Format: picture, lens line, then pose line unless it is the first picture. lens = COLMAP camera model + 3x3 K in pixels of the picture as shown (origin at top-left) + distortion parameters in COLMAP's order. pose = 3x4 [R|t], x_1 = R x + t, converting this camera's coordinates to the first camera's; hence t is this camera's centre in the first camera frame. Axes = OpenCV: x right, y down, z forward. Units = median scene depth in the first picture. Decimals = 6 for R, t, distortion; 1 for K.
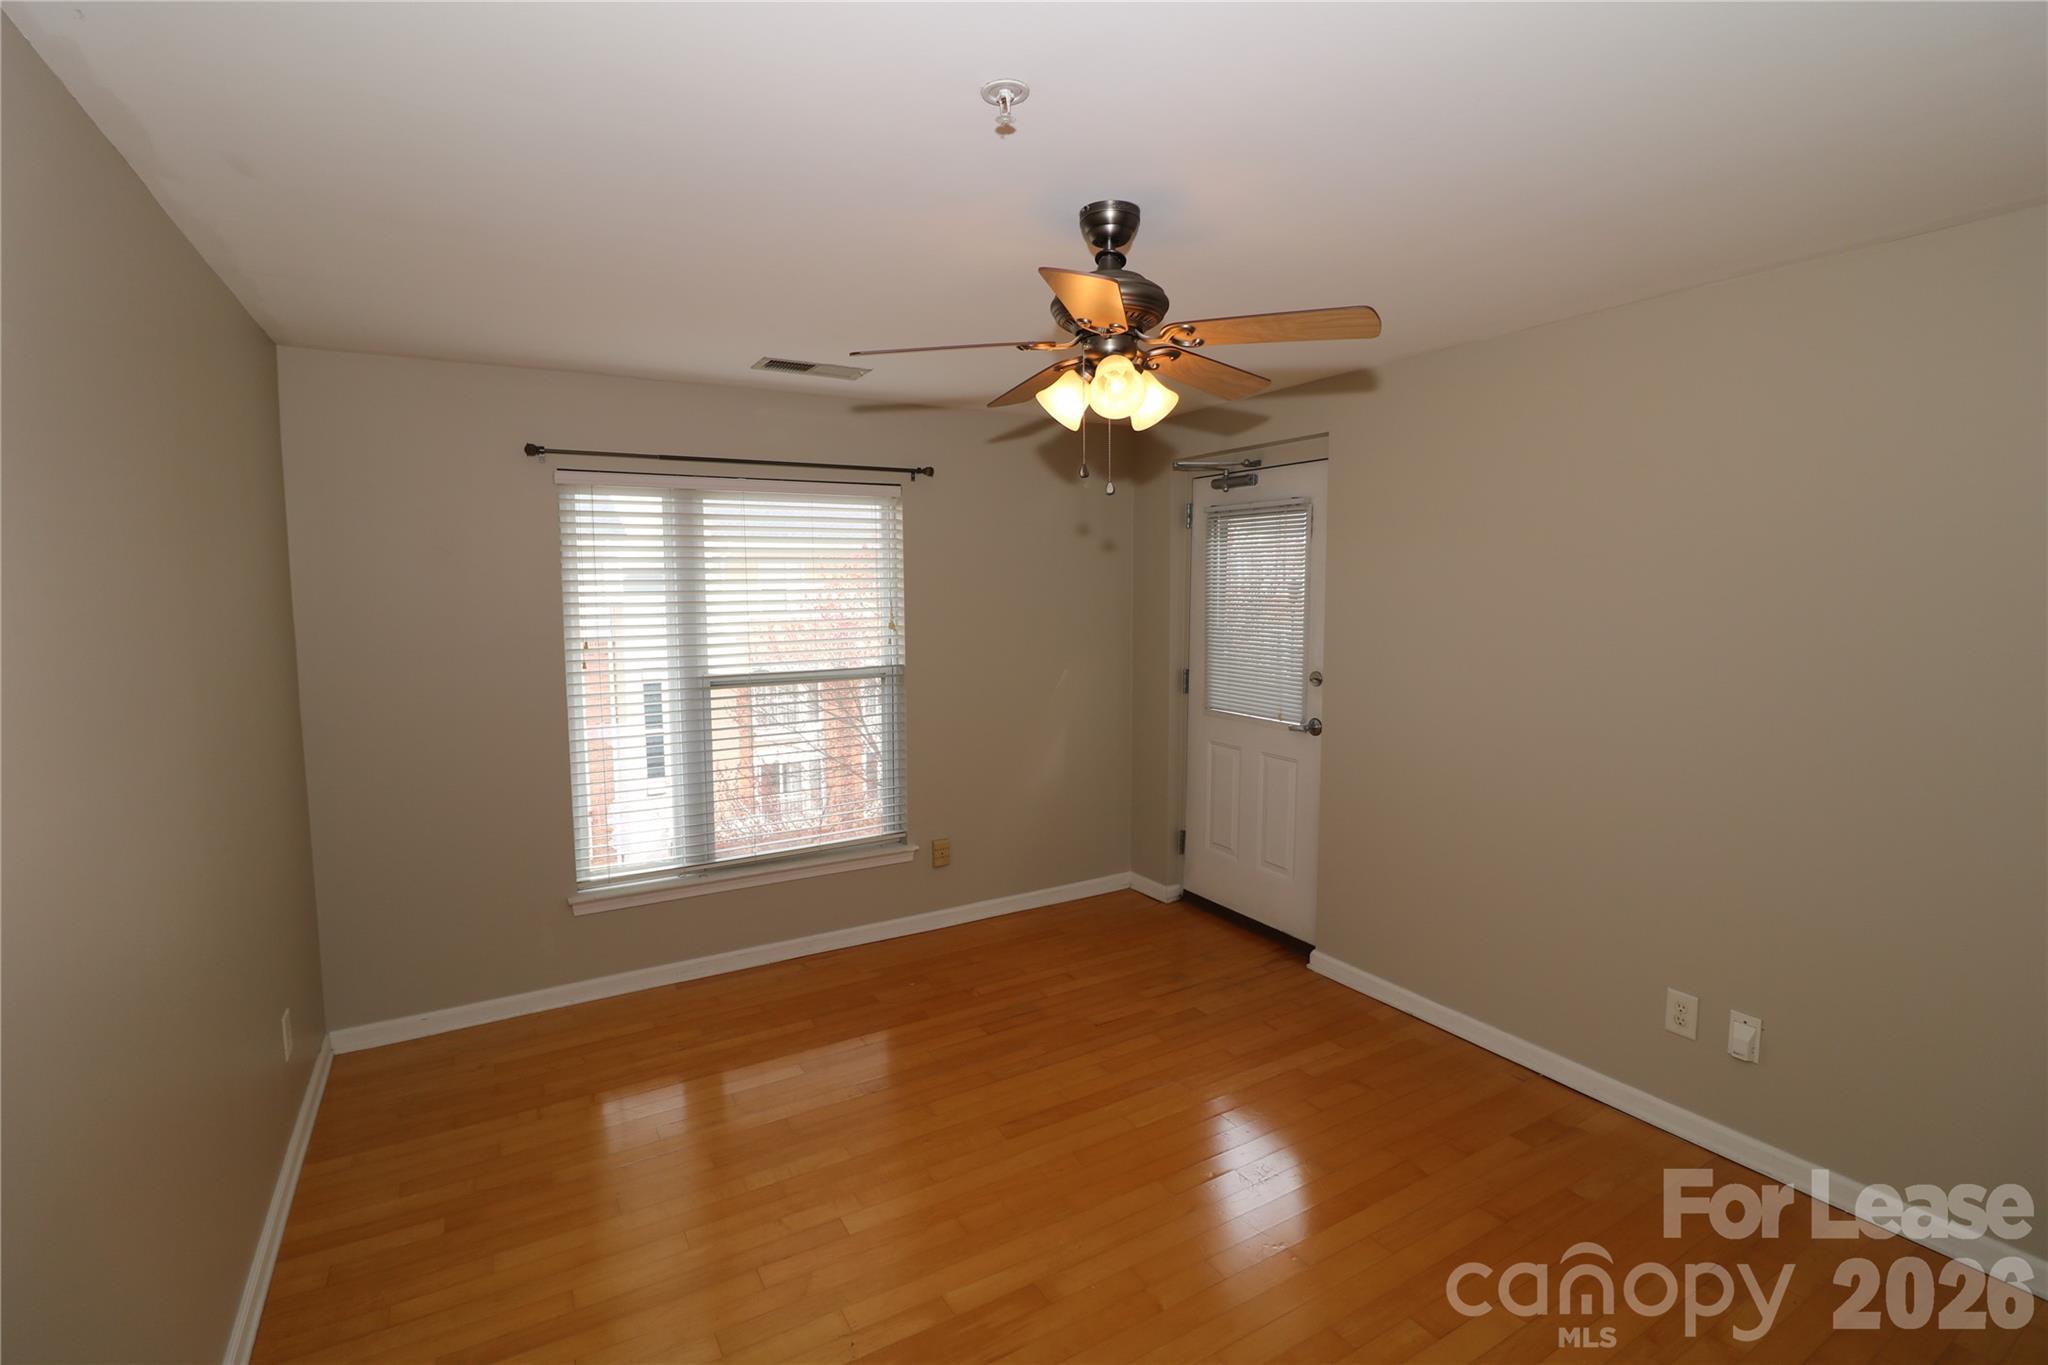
lens RADIAL K [[938.9, 0, 1021.7], [0, 938.9, 664.4], [0, 0, 1]] dist [-0.001654, -0.013907]
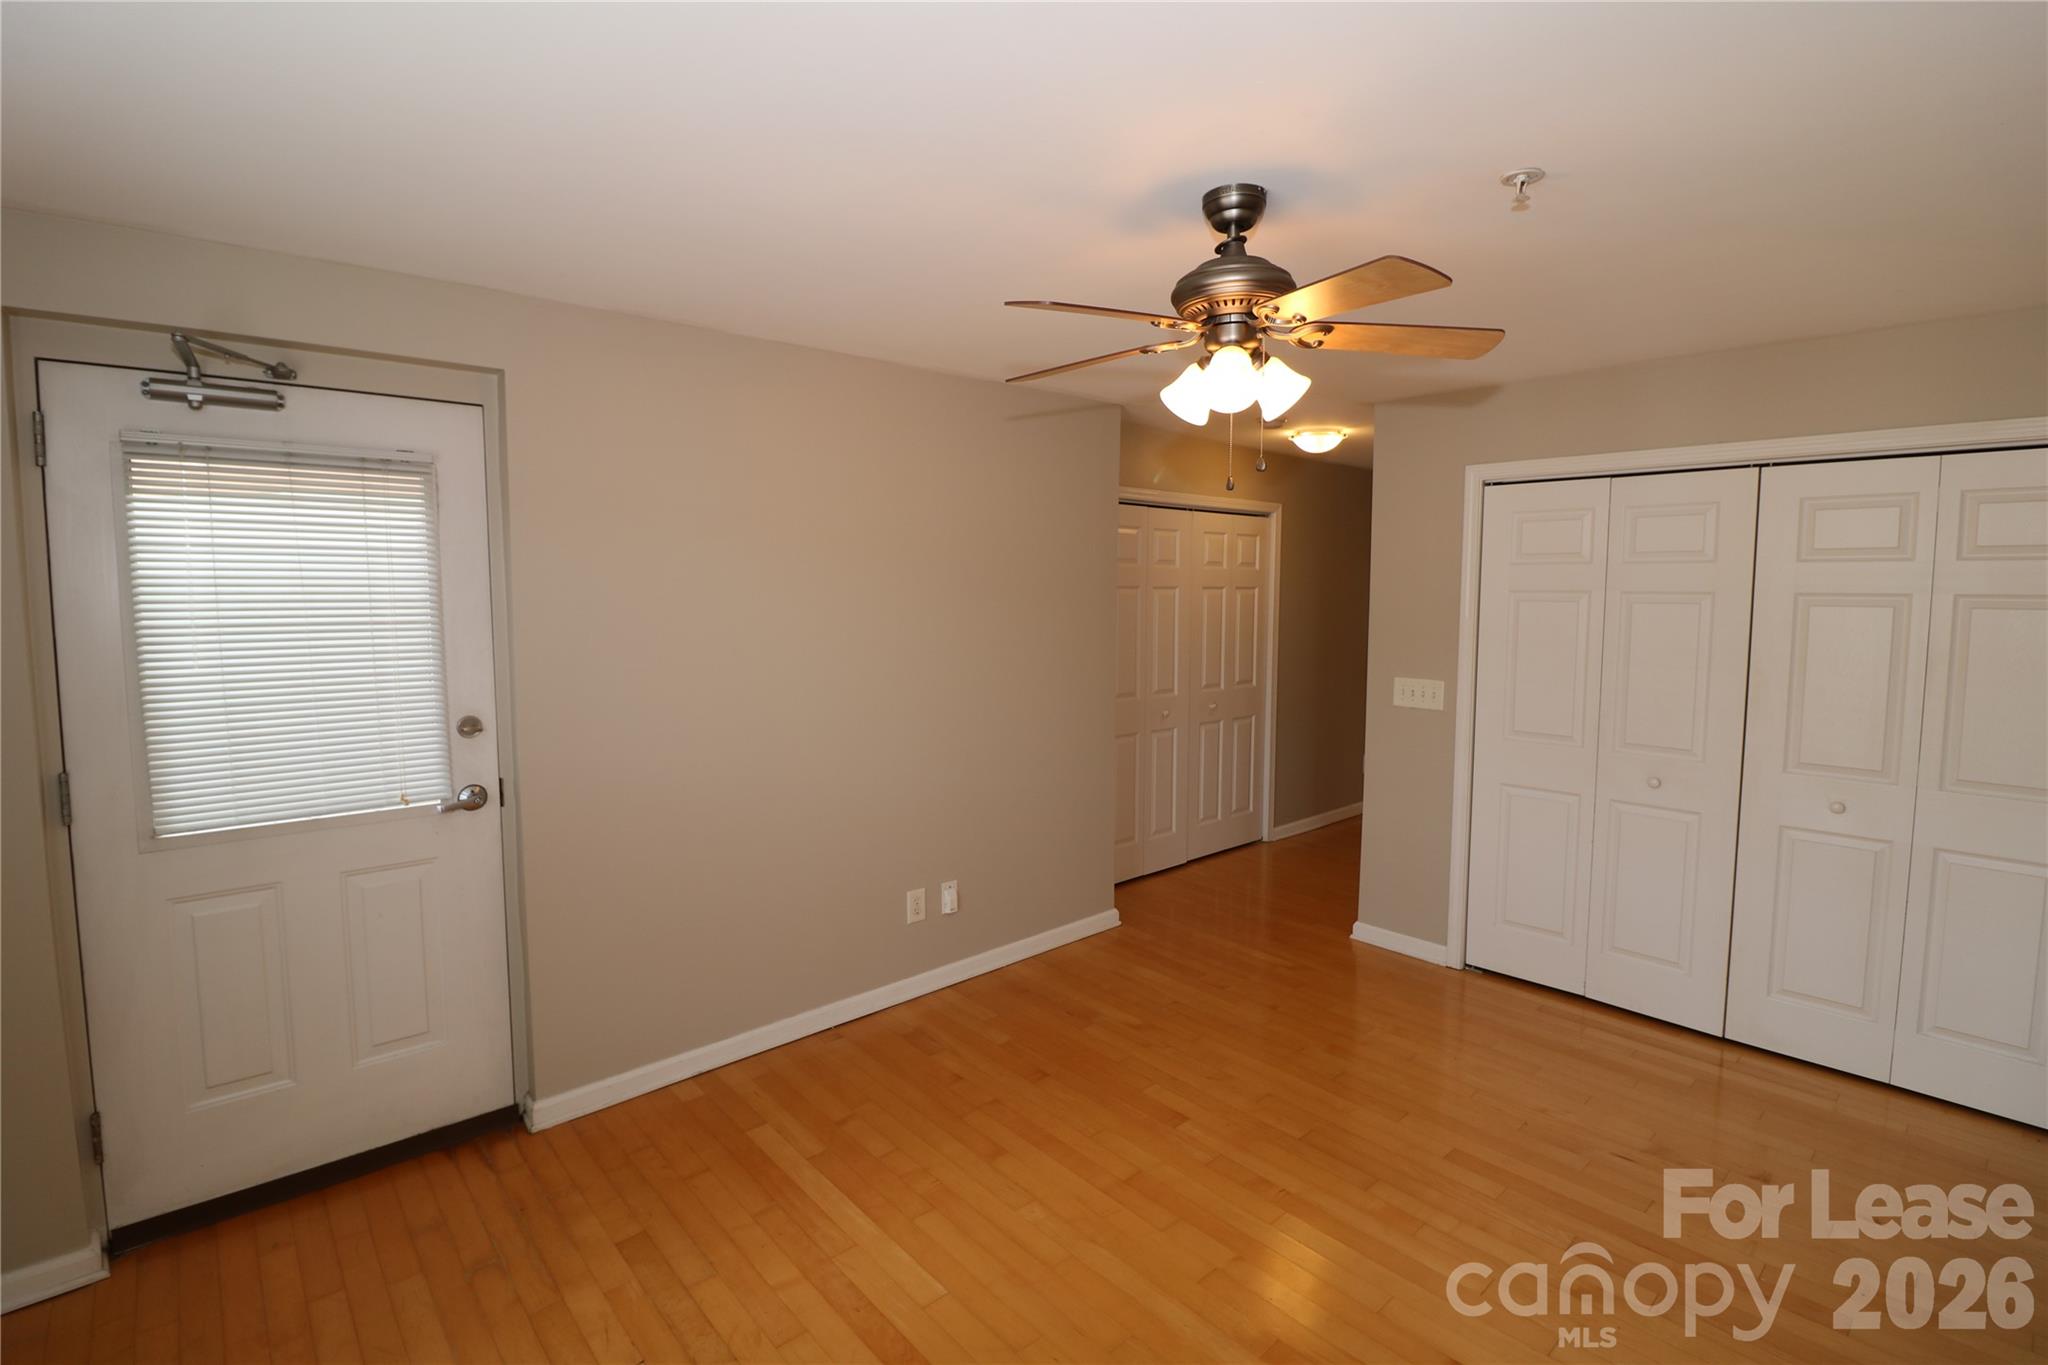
lens RADIAL K [[938.9, 0, 1021.7], [0, 938.9, 664.4], [0, 0, 1]] dist [-0.001654, -0.013907]
pose [[-0.203962, -0.075563, 0.976058, -0.415457], [0.086942, 0.991679, 0.094941, -0.057841], [-0.975111, 0.104225, -0.195695, 0.723915]]
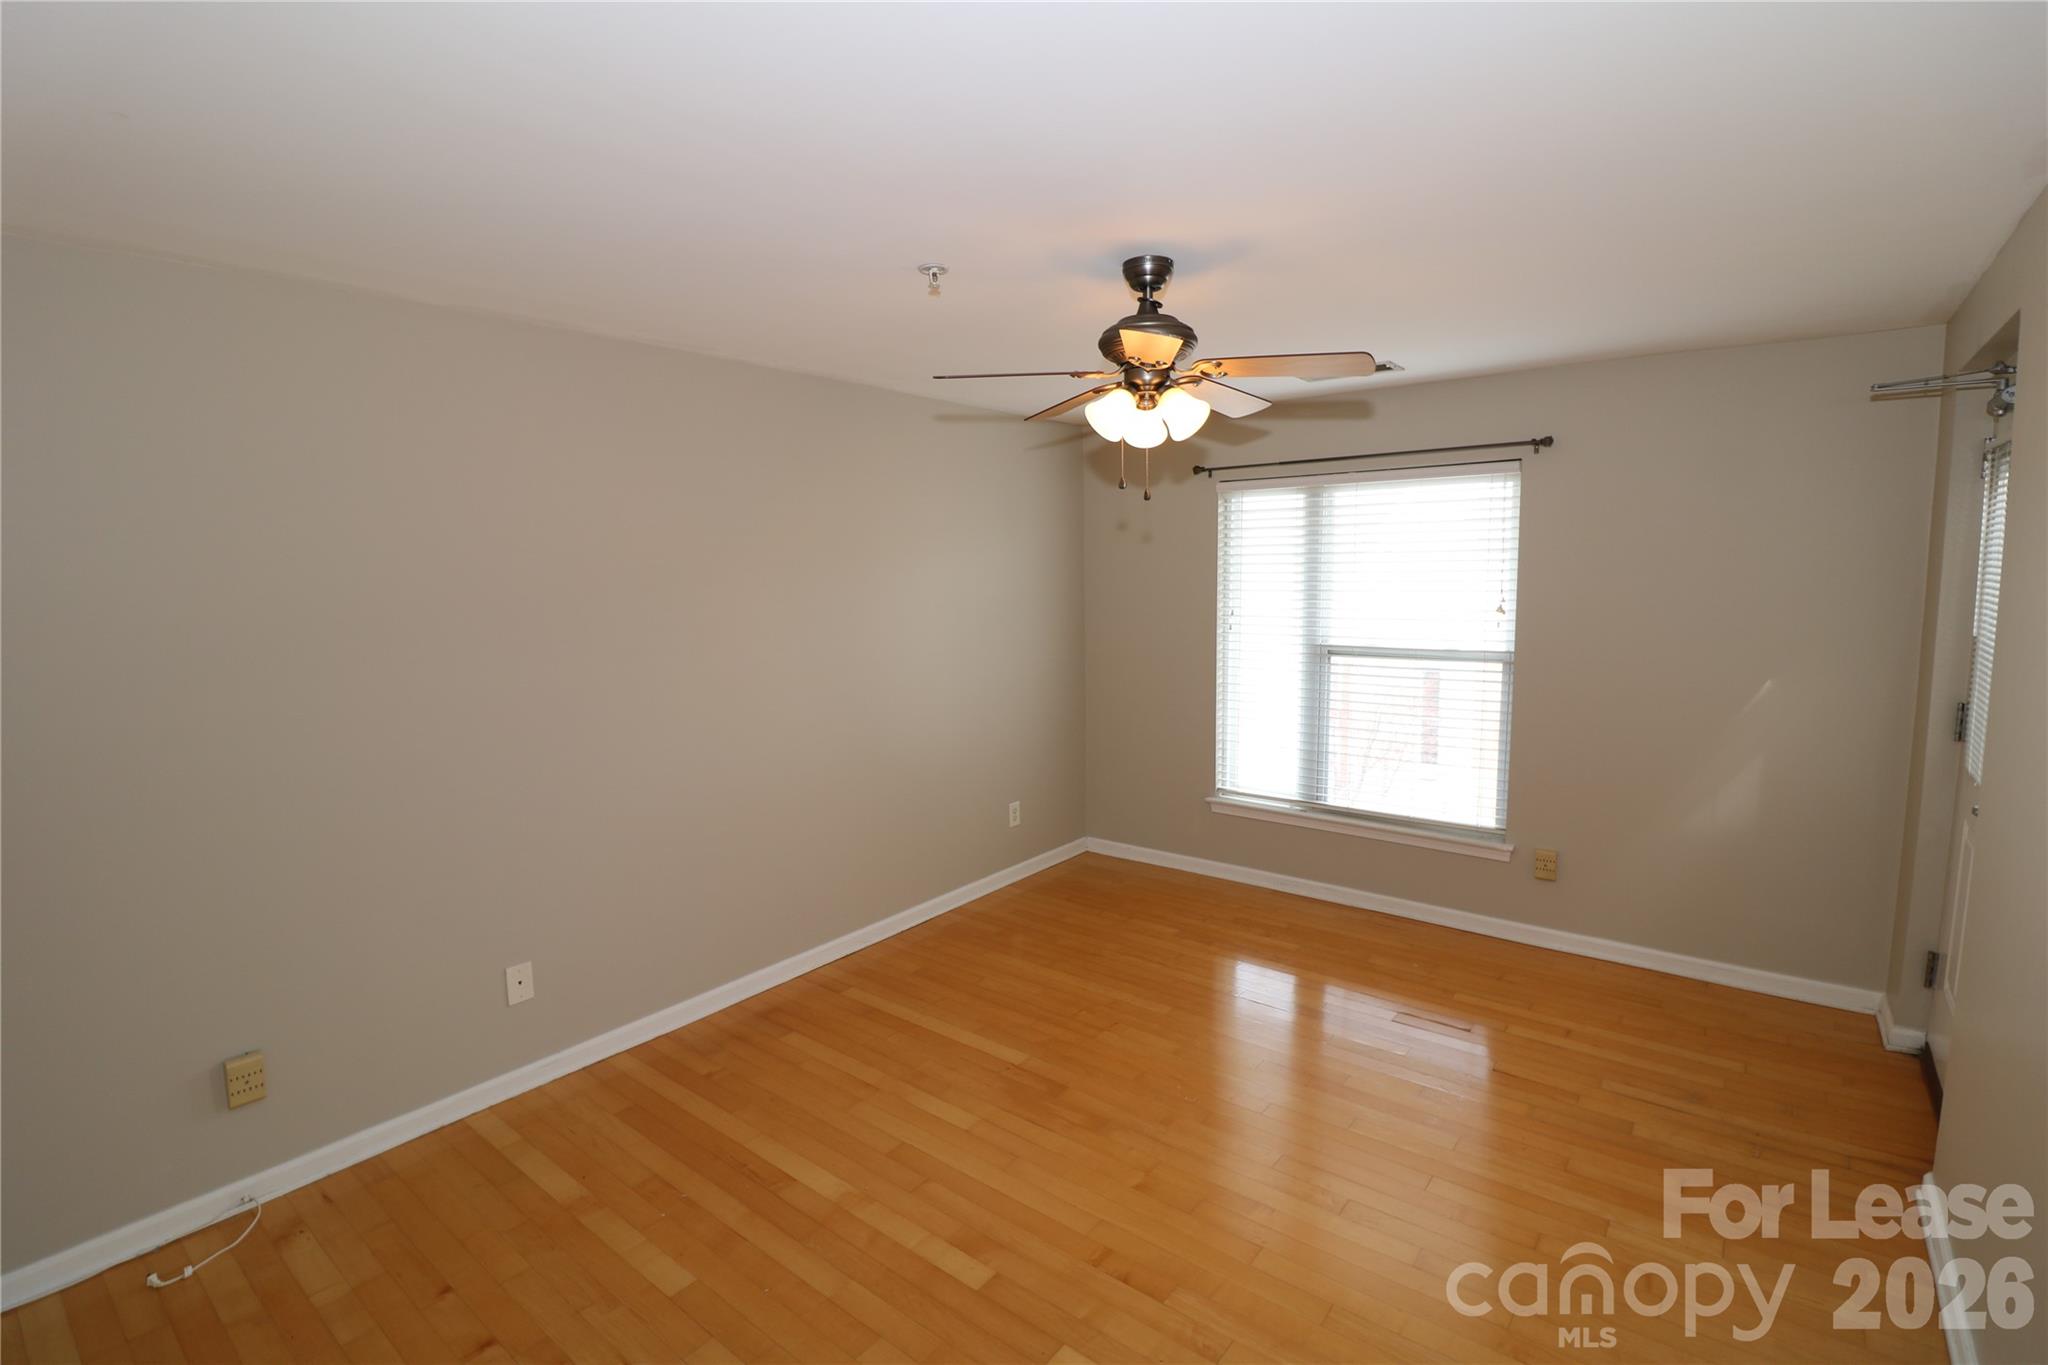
lens RADIAL K [[922.6, 0, 1019.7], [0, 922.6, 654.1], [0, 0, 1]] dist [-0.000122, -0.000001]
pose [[0.383409, 0.091709, -0.919014, 0.579701], [-0.071058, 0.995037, 0.069651, -0.028926], [0.920841, 0.038599, 0.388023, 0.205234]]
